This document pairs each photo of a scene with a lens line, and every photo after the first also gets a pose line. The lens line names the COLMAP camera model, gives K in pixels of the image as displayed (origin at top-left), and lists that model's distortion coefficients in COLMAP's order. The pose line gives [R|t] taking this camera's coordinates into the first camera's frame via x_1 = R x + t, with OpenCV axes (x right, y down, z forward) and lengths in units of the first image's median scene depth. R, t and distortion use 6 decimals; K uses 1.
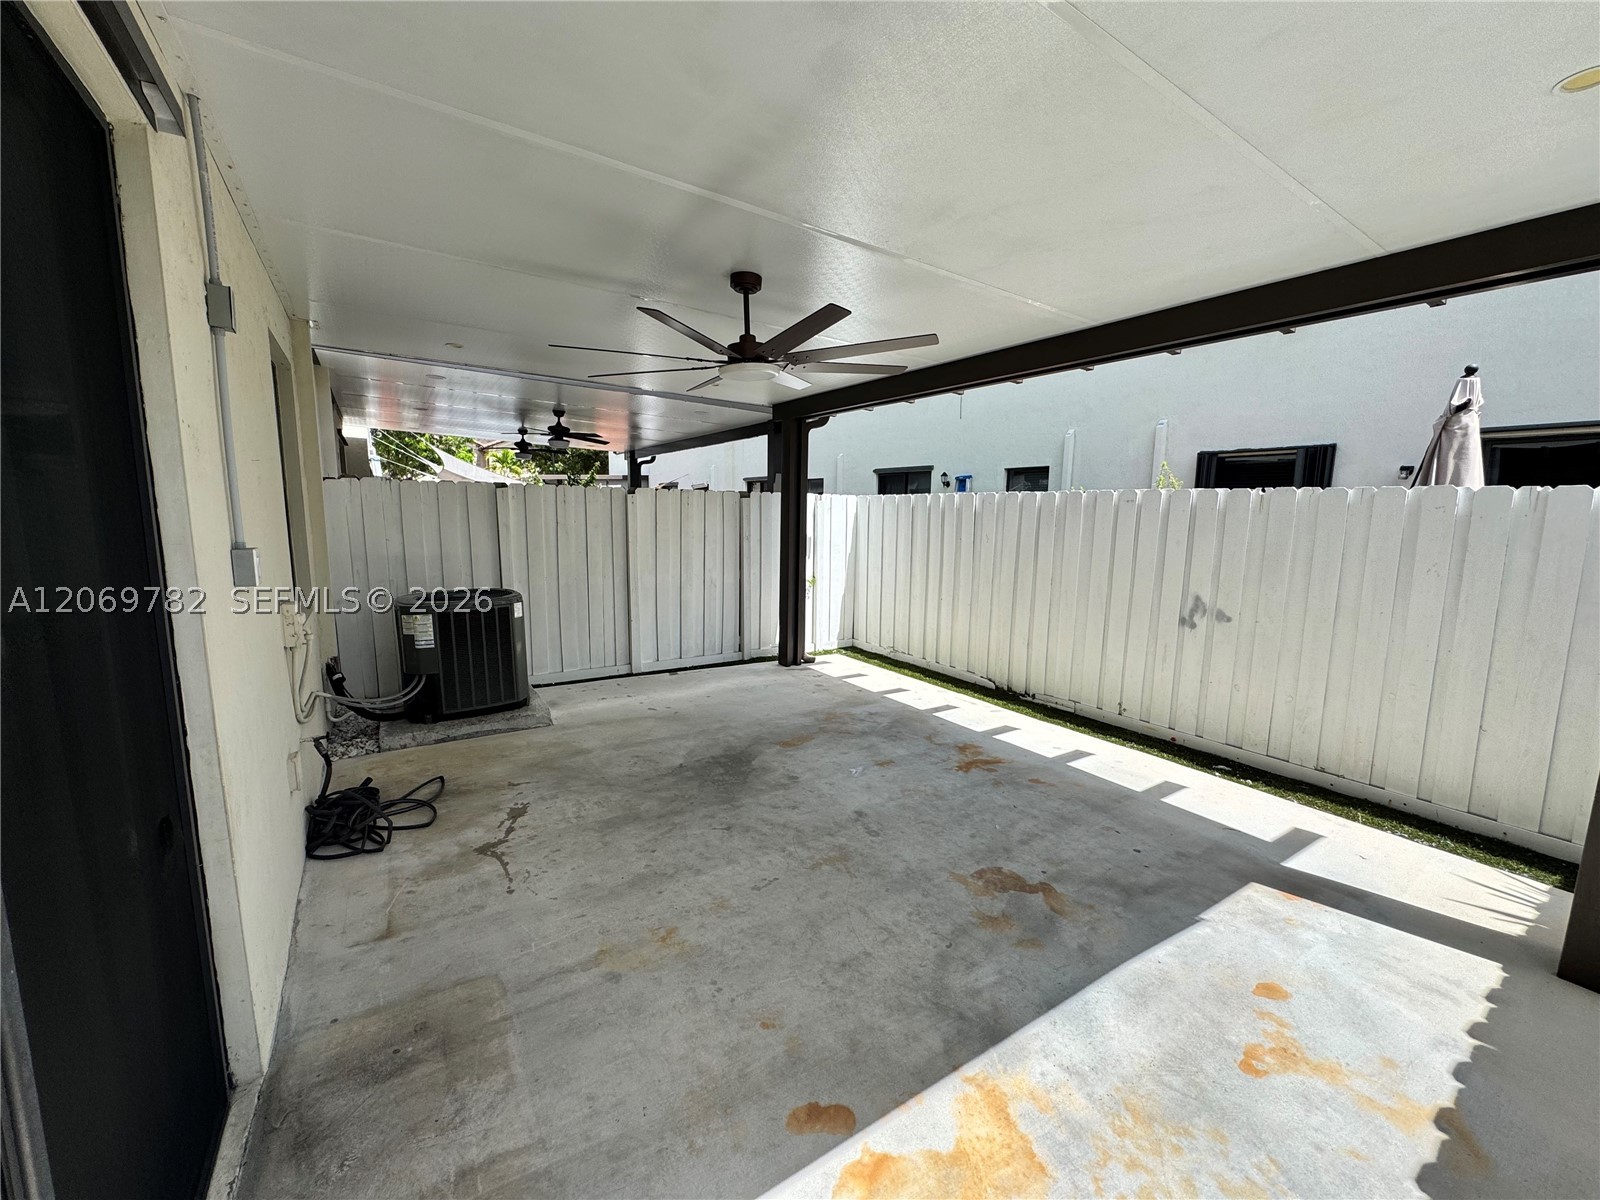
lens RADIAL K [[640.0, 0, 803.1], [0, 640.0, 600.4], [0, 0, 1]] dist [-0.004202, 0.000925]
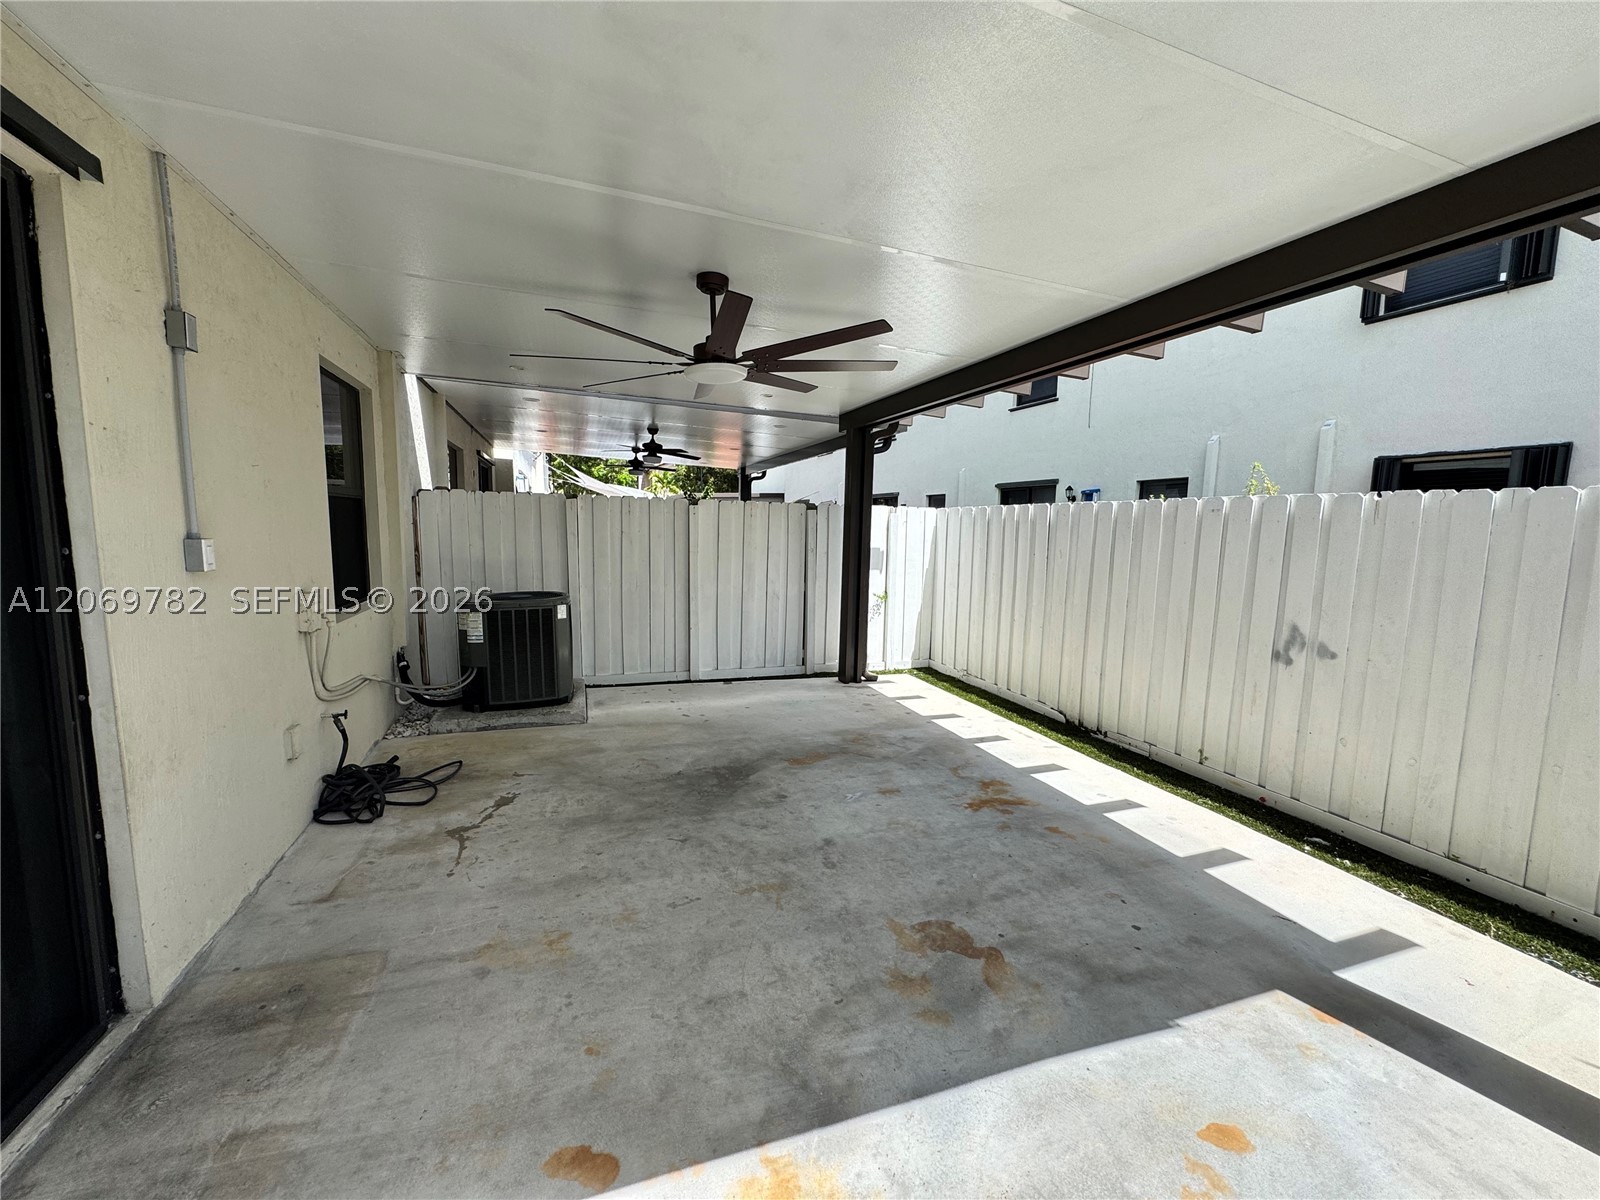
lens RADIAL K [[640.0, 0, 803.2], [0, 640.0, 601.2], [0, 0, 1]] dist [-0.004202, 0.000925]
pose [[0.972209, 0.033626, -0.231687, 0.234298], [-0.040130, 0.998920, -0.023417, 0.007782], [0.230650, 0.032063, 0.972508, 0.073908]]
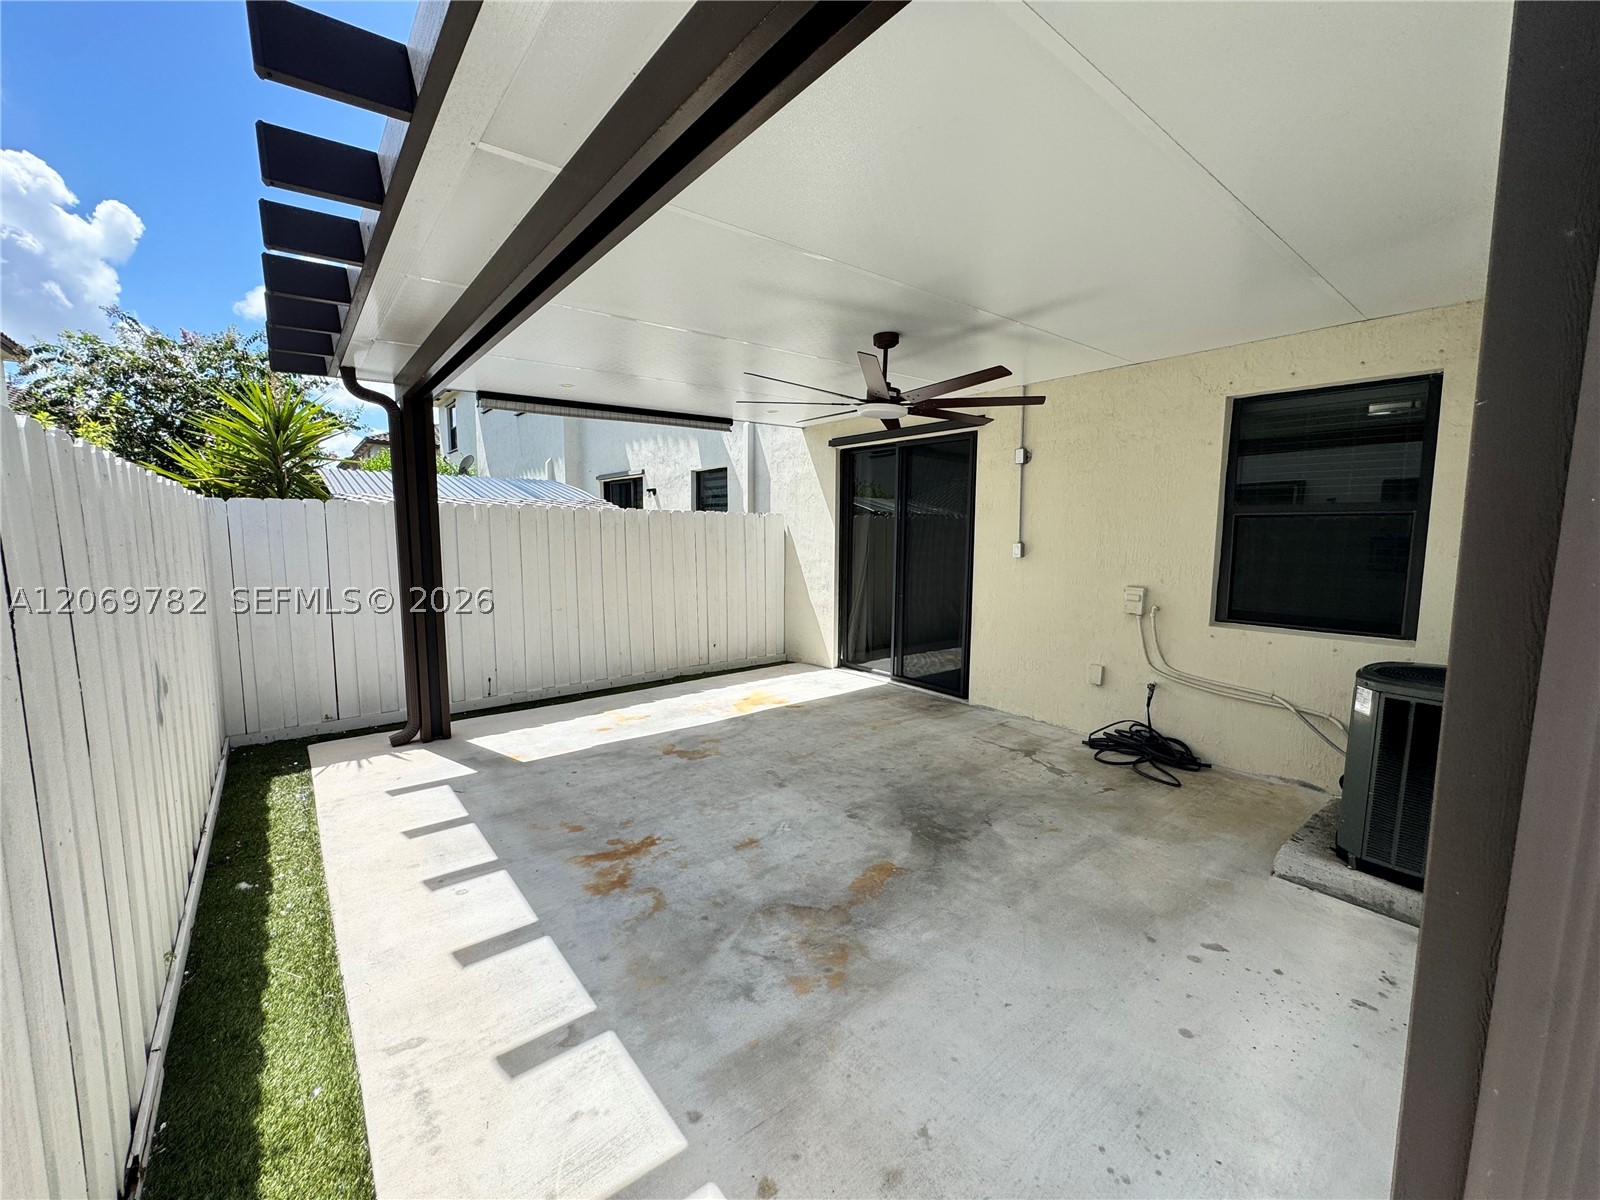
lens RADIAL K [[640.0, 0, 793.5], [0, 640.0, 600.4], [0, 0, 1]] dist [-0.004202, 0.000925]
pose [[-0.995548, -0.010899, -0.093619, 0.162415], [-0.033749, 0.968651, 0.246121, -0.248494], [0.088002, 0.248185, -0.964707, 1.854946]]
